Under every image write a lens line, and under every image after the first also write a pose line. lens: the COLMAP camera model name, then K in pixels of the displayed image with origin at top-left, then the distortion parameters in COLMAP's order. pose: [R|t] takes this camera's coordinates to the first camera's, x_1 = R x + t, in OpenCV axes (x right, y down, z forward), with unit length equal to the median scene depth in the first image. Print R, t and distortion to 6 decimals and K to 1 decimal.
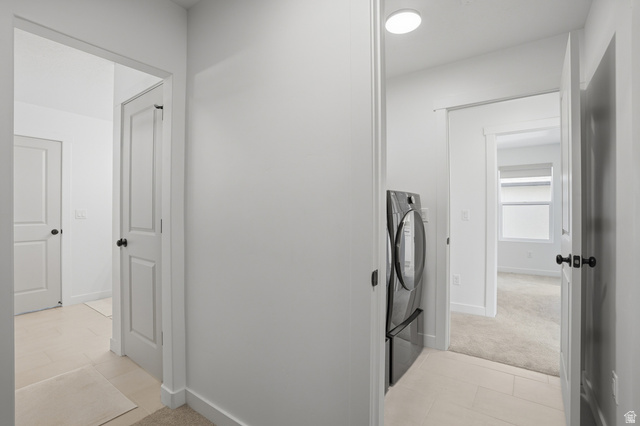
lens RADIAL K [[299.7, 0, 317.2], [0, 299.7, 213.0], [0, 0, 1]] dist [-0.047900, 0.014430]
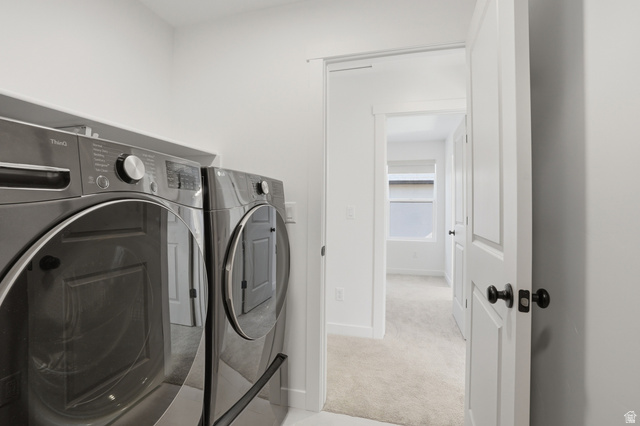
lens RADIAL K [[299.7, 0, 322.4], [0, 299.7, 212.5], [0, 0, 1]] dist [-0.047900, 0.014430]
pose [[0.941286, 0.006068, 0.337557, 0.193110], [-0.008197, 0.999954, 0.004881, 0.002732], [-0.337512, -0.007362, 0.941293, 0.331671]]
